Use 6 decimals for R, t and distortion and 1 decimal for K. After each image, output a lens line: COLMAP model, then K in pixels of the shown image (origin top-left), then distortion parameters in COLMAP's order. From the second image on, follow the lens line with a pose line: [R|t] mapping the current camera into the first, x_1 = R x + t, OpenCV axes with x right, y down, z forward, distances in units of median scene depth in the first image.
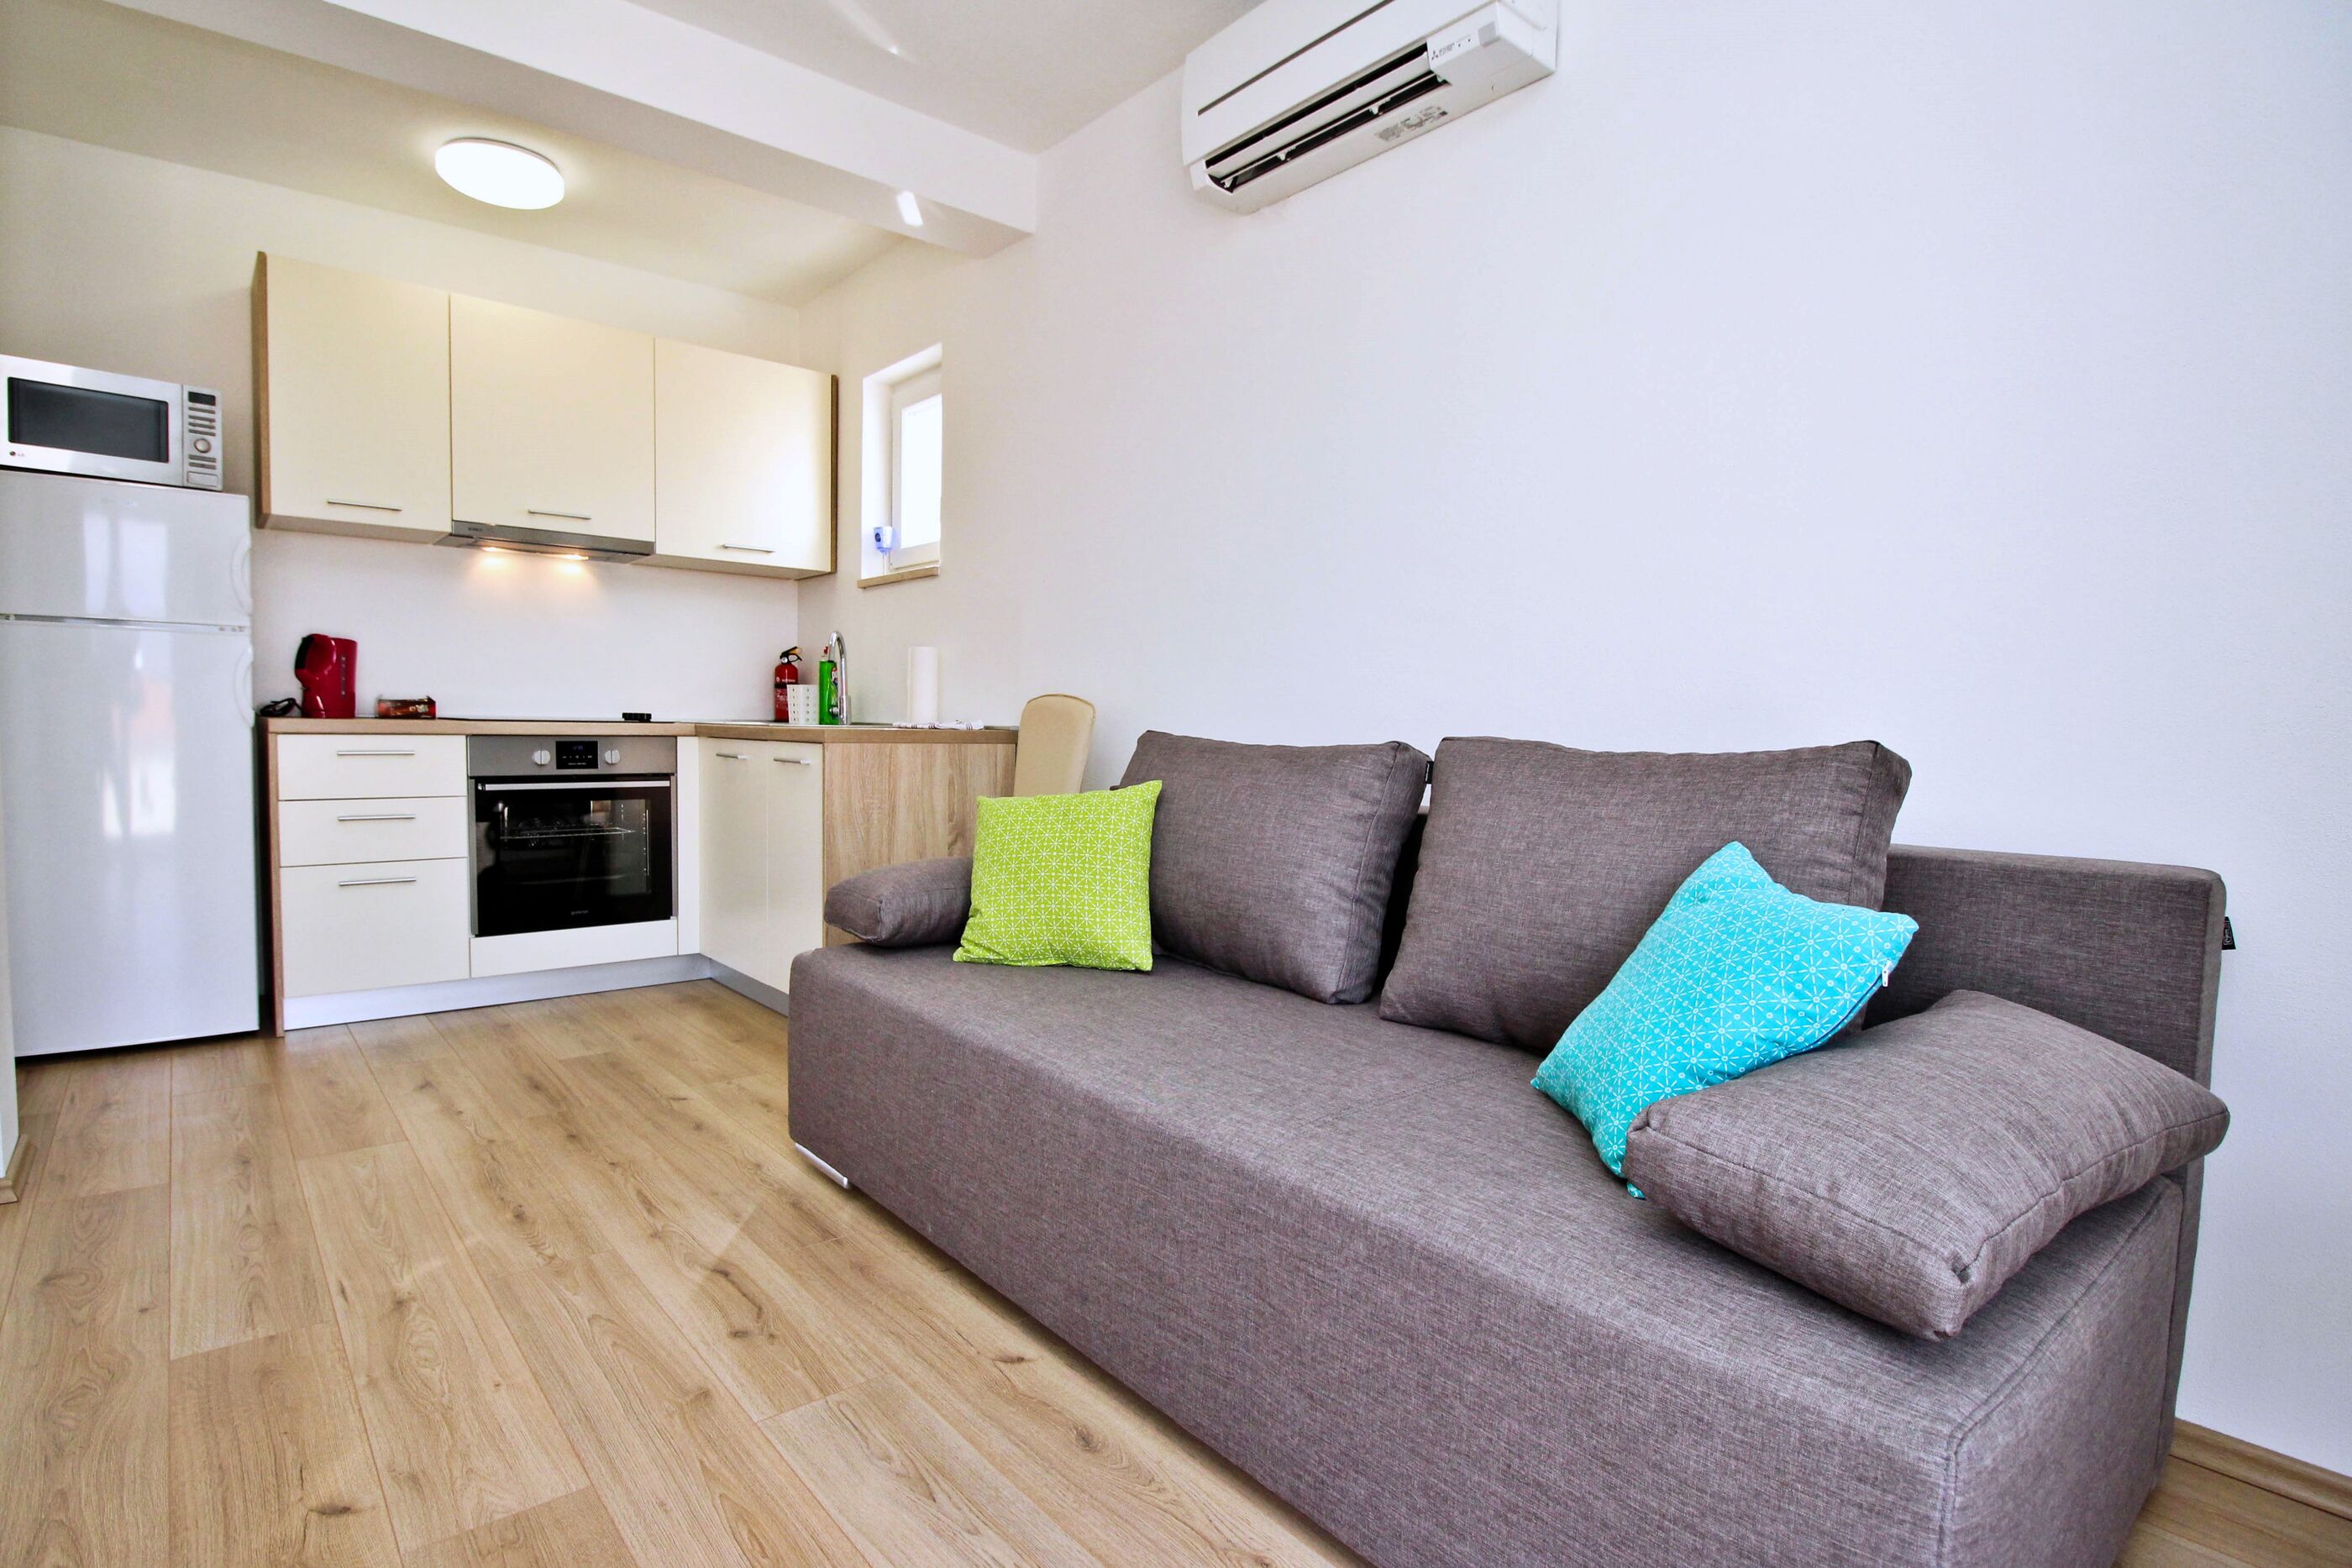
lens RADIAL K [[1157.7, 0, 1155.6], [0, 1157.7, 789.2], [0, 0, 1]] dist [-0.001043, -0.012682]
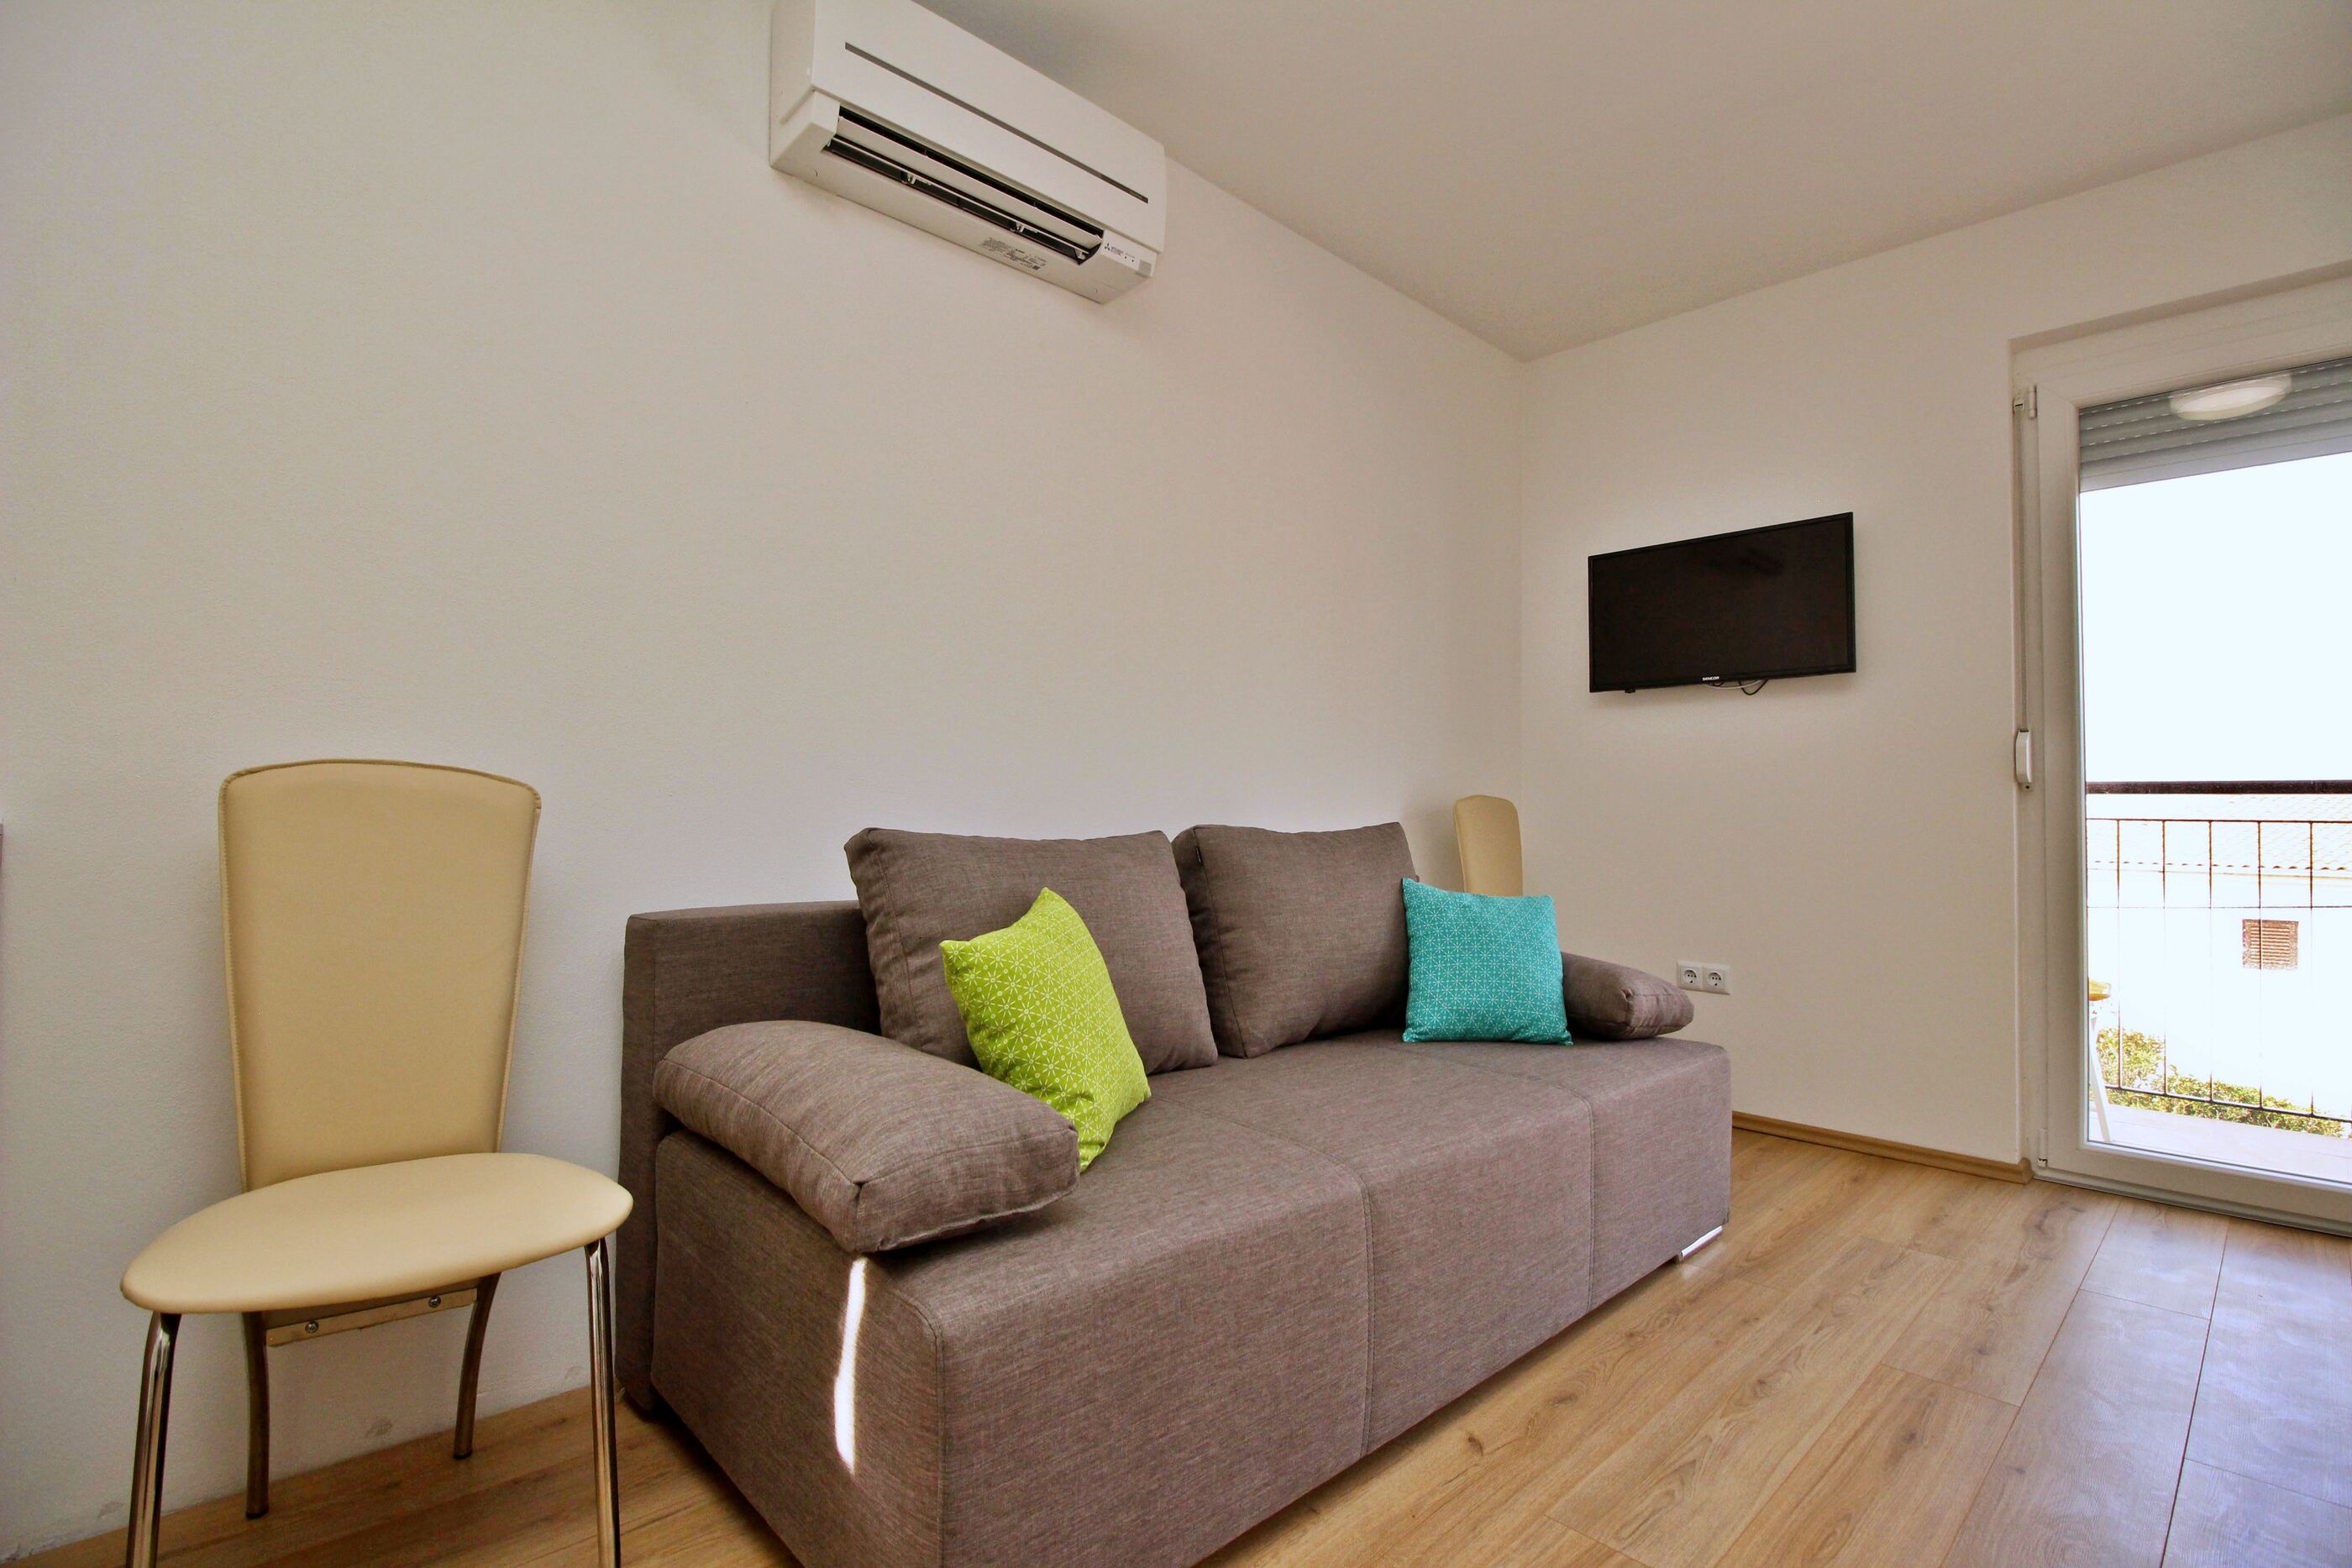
lens RADIAL K [[1057.8, 0, 1150.4], [0, 1057.8, 787.6], [0, 0, 1]] dist [-0.025820, -0.000071]
pose [[-0.034444, 0.011481, 0.999341, -0.985143], [0.045186, 0.998929, -0.009918, -0.086281], [-0.998385, 0.044814, -0.034926, 1.217581]]
